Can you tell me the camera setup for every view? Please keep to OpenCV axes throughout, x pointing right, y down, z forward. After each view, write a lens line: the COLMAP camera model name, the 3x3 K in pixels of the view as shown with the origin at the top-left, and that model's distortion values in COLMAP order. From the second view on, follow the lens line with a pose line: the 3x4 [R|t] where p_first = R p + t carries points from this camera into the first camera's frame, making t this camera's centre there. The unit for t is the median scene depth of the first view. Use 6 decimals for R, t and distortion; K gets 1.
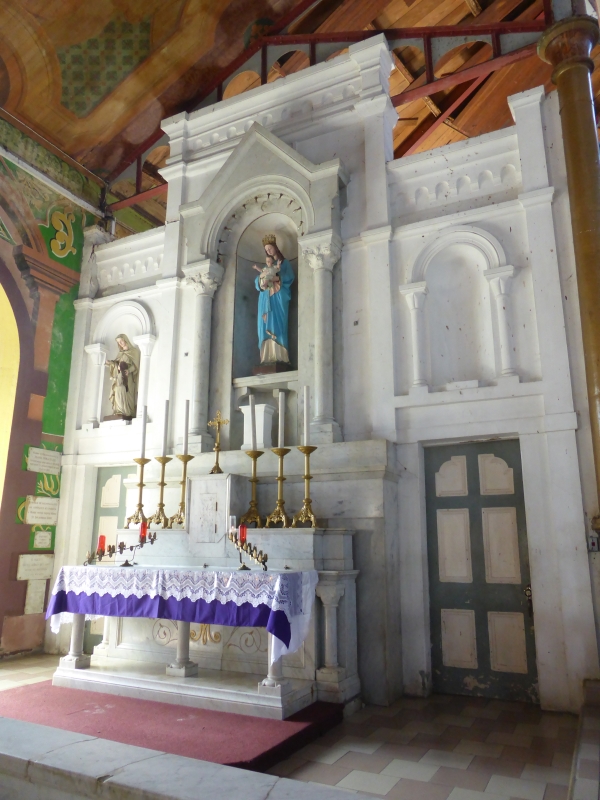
lens RADIAL K [[590.2, 0, 300.0], [0, 590.2, 400.0], [0, 0, 1]] dist [-0.003746, 0.004513]
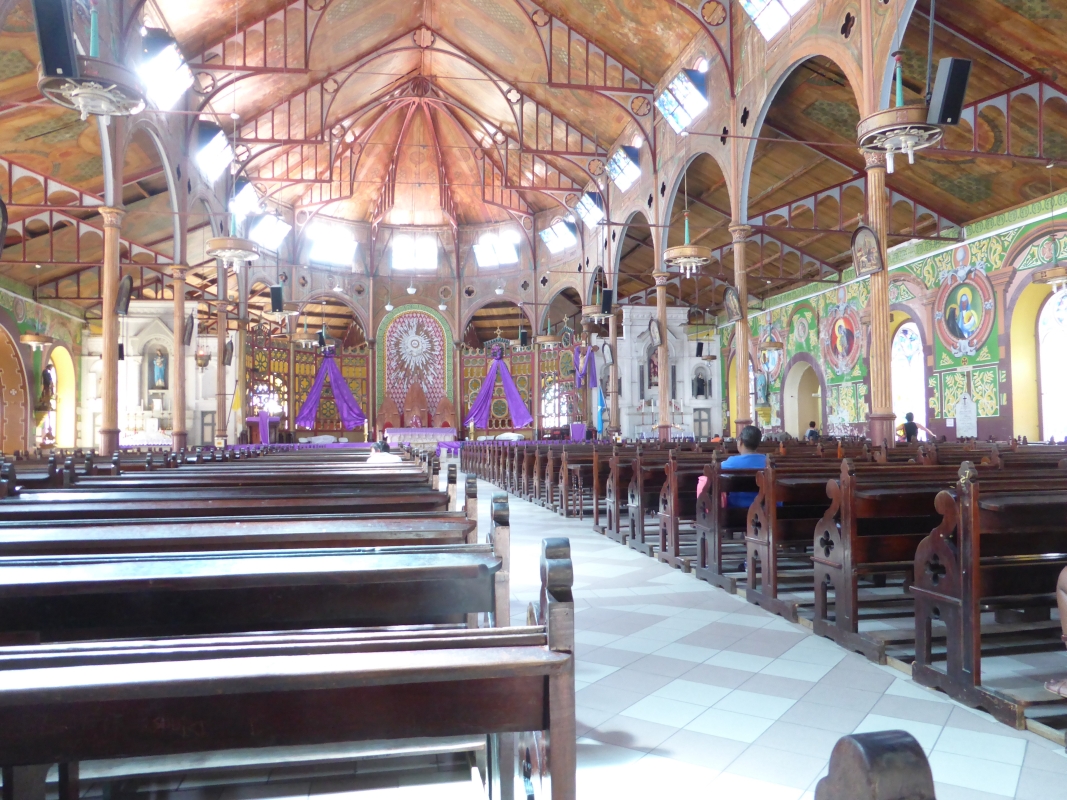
lens RADIAL K [[837.0, 0, 533.9], [0, 837.0, 388.6], [0, 0, 1]] dist [-0.032776, 0.010912]
pose [[0.805478, 0.017474, 0.592369, -1.204673], [-0.123117, 0.982691, 0.138422, -1.023886], [-0.579696, -0.184427, 0.793687, -4.348792]]
